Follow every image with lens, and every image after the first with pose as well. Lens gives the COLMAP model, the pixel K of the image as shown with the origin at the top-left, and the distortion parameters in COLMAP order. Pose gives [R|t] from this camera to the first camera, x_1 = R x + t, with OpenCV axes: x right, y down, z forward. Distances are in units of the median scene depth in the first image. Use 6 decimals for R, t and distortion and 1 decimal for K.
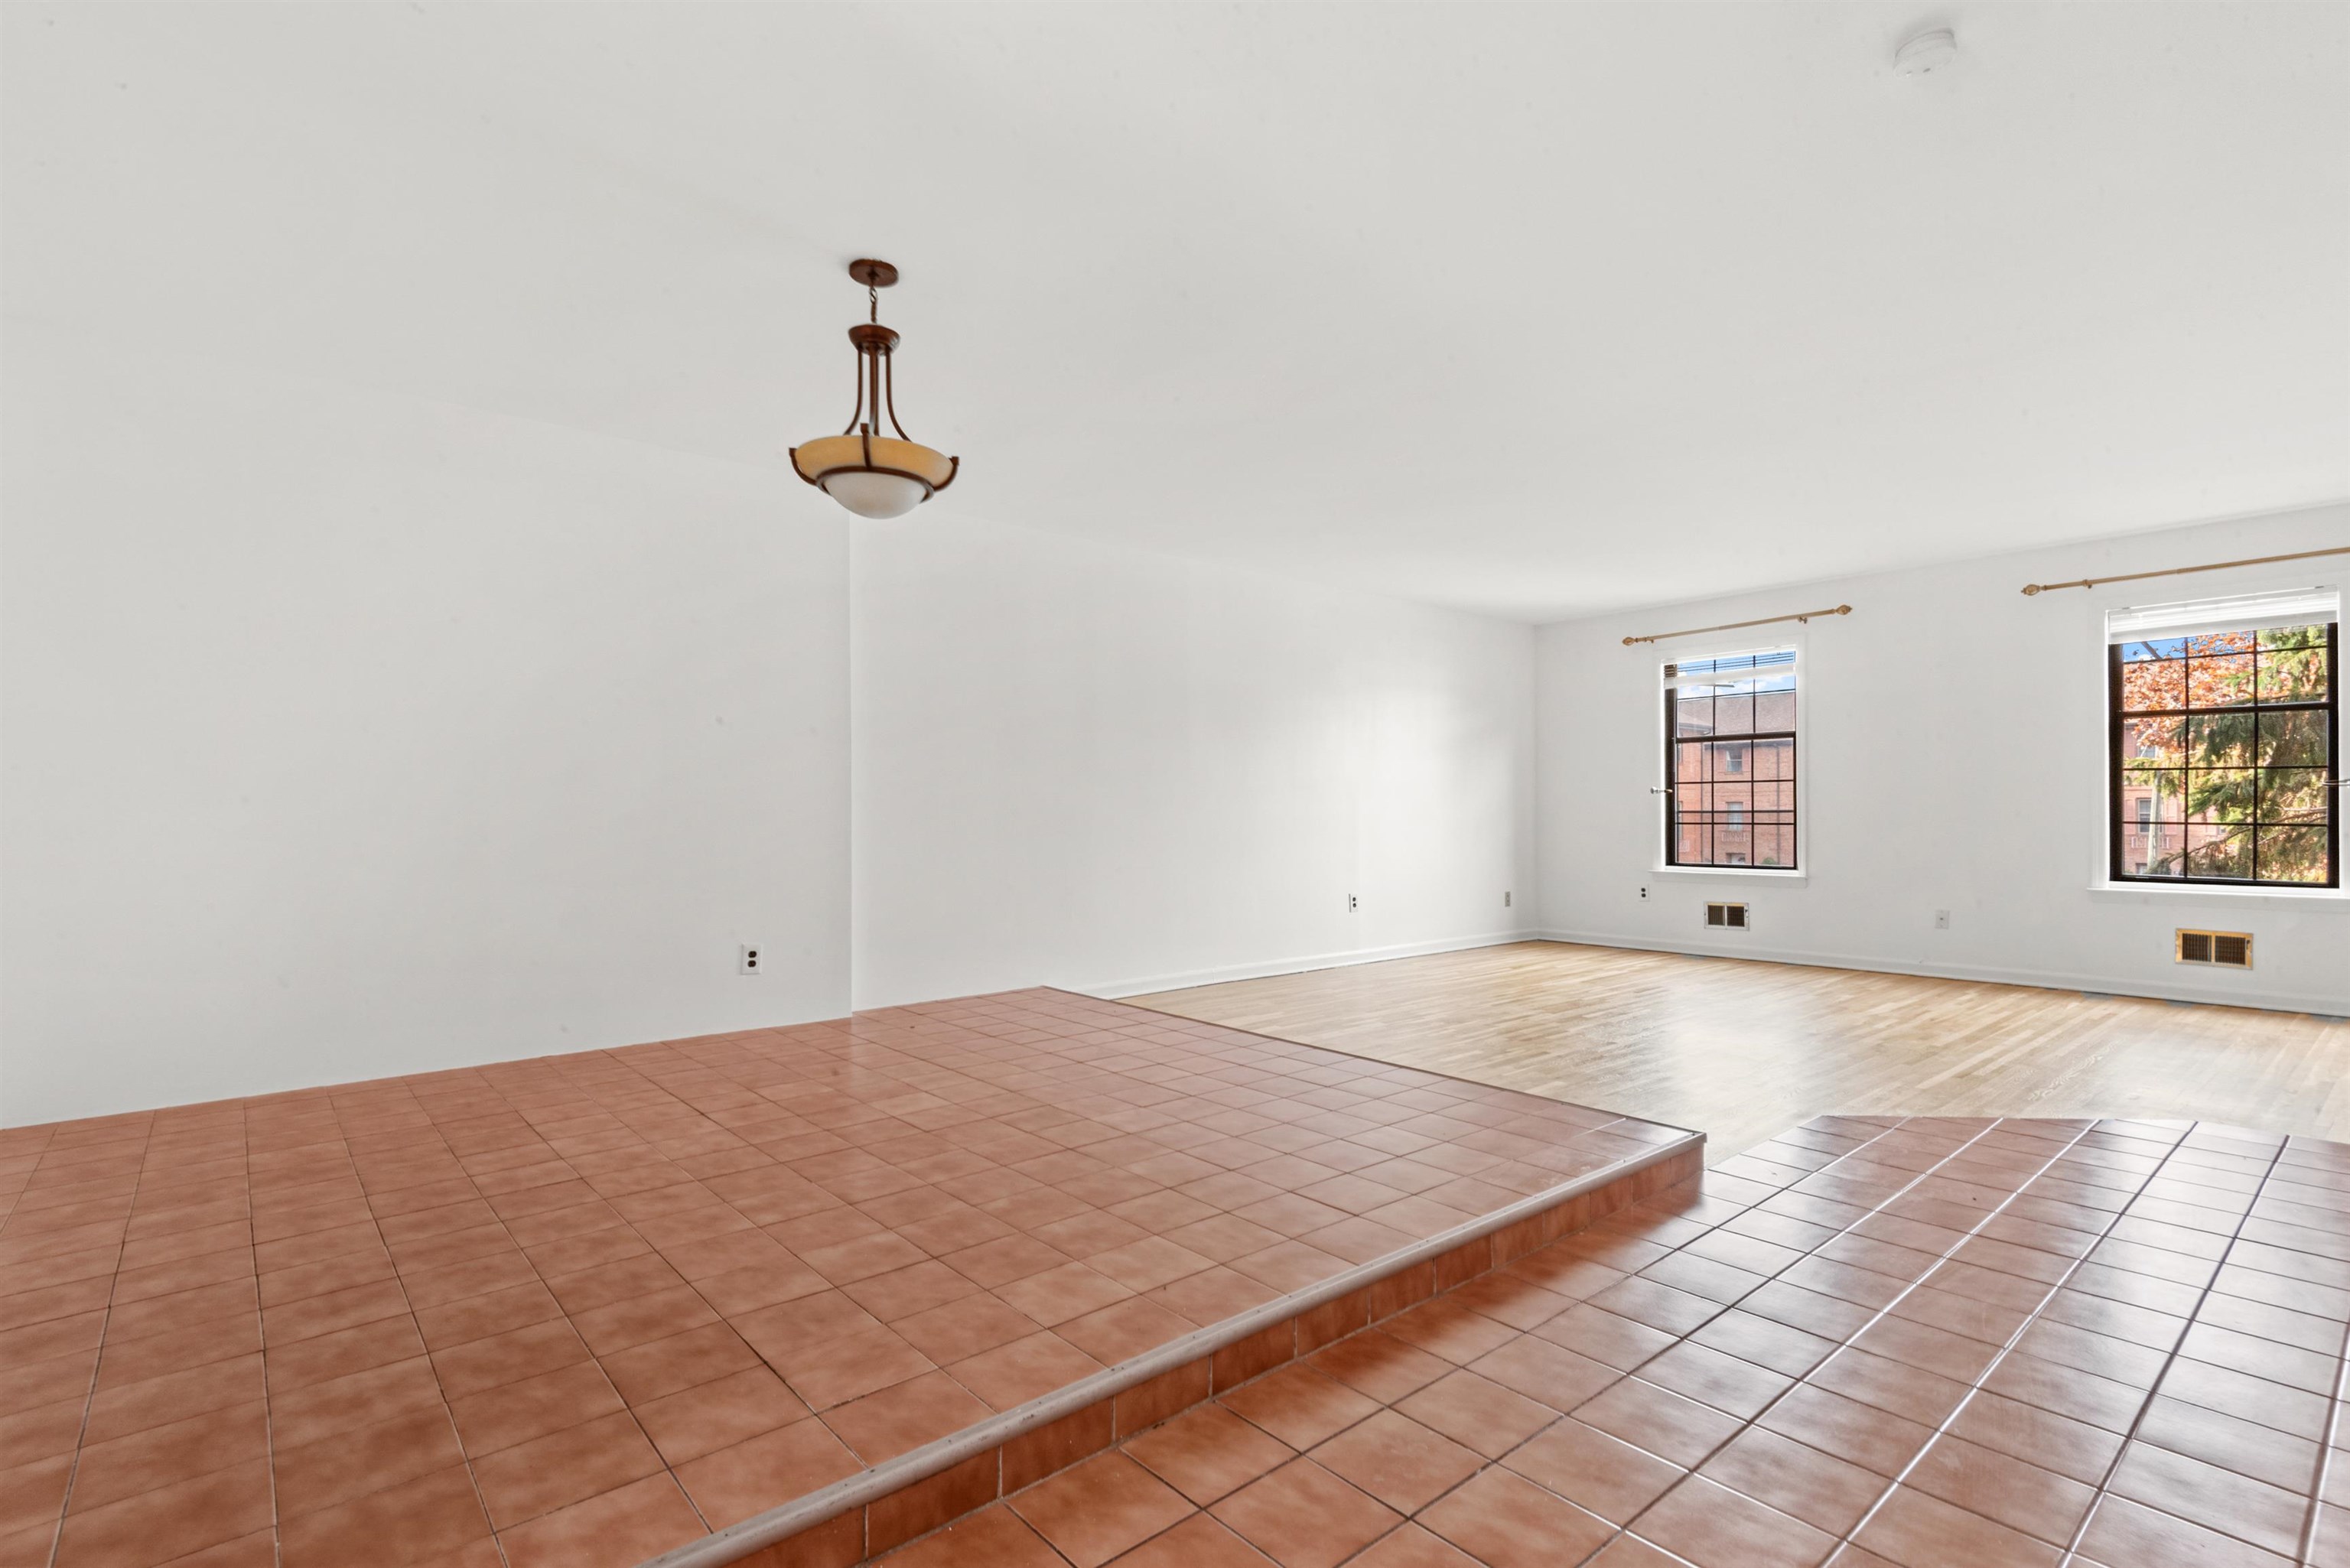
lens RADIAL K [[1087.5, 0, 1187.5], [0, 1087.5, 788.0], [0, 0, 1]] dist [0.035916, -0.016596]
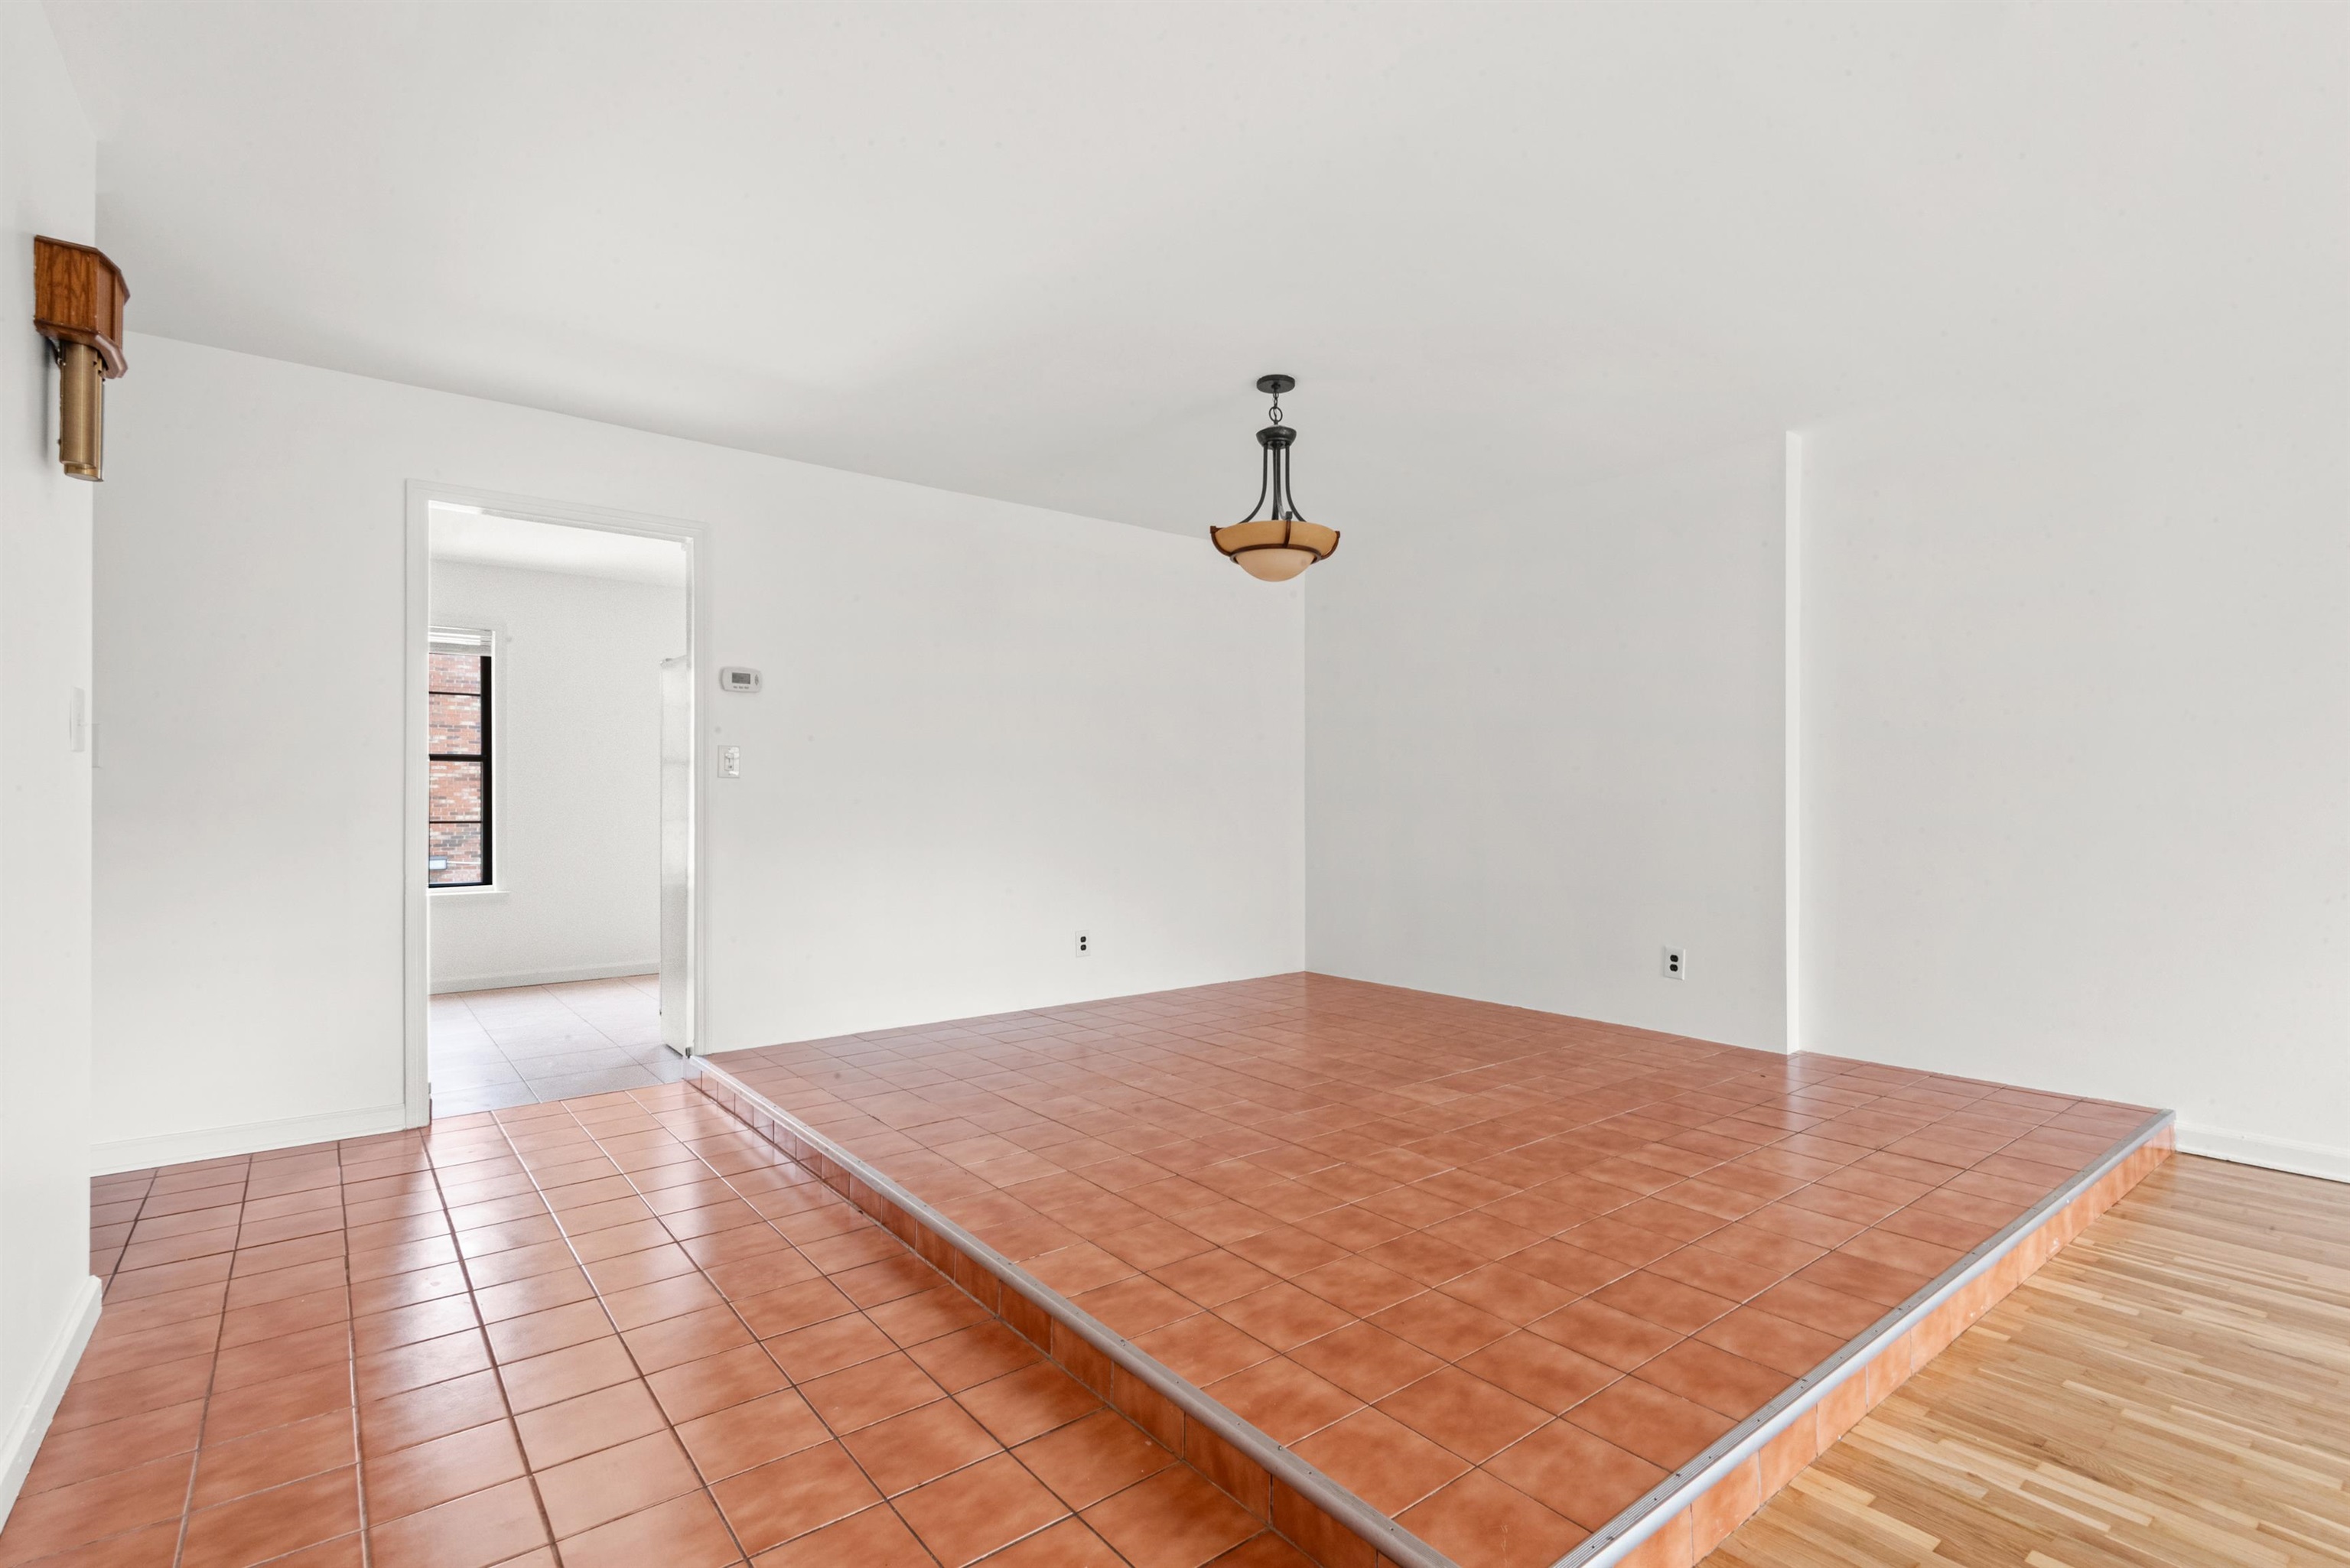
lens RADIAL K [[1087.5, 0, 1187.5], [0, 1087.5, 788.0], [0, 0, 1]] dist [0.035916, -0.016596]
pose [[-0.042949, -0.008861, -0.999038, 0.941918], [0.027438, 0.999573, -0.010045, -0.005575], [0.998700, -0.027843, -0.042688, 0.941490]]
